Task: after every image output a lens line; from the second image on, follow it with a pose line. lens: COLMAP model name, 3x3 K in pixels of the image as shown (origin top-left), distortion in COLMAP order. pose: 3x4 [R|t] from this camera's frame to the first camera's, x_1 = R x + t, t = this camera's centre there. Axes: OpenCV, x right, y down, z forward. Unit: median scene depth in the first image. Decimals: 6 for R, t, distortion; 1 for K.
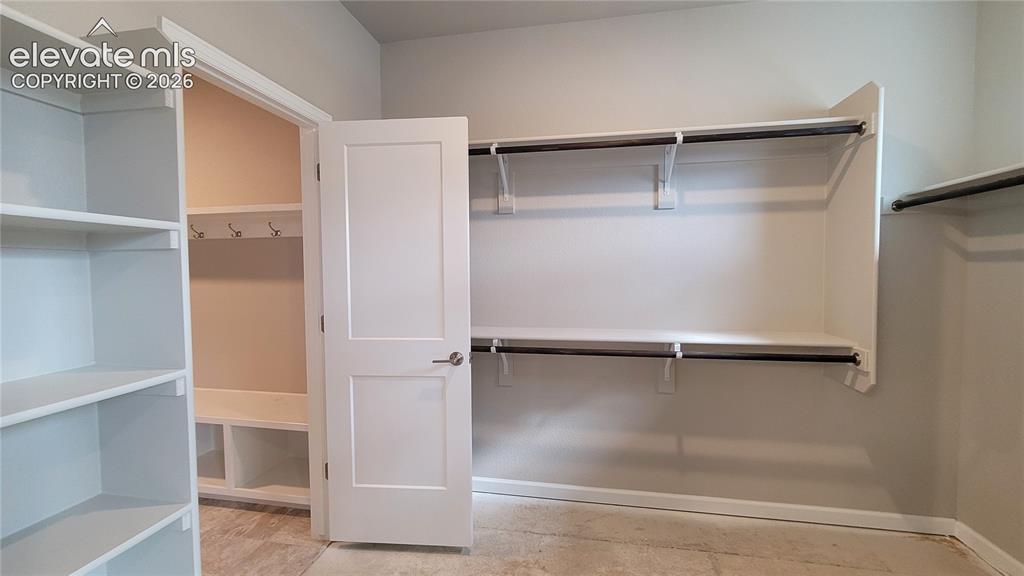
lens RADIAL K [[417.2, 0, 512.0], [0, 417.2, 288.0], [0, 0, 1]] dist [-0.011626, -0.000036]
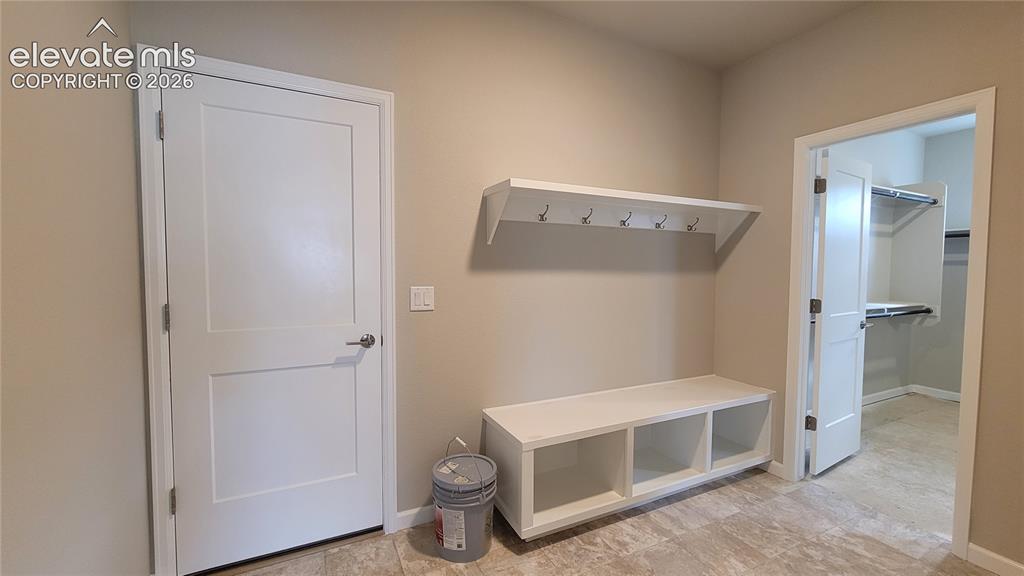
lens RADIAL K [[417.2, 0, 512.0], [0, 417.2, 288.0], [0, 0, 1]] dist [-0.011626, -0.000036]
pose [[0.803895, -0.016269, 0.594548, -1.936287], [0.014119, 0.999866, 0.008269, 0.008256], [-0.594603, 0.001747, 0.804018, 0.525535]]
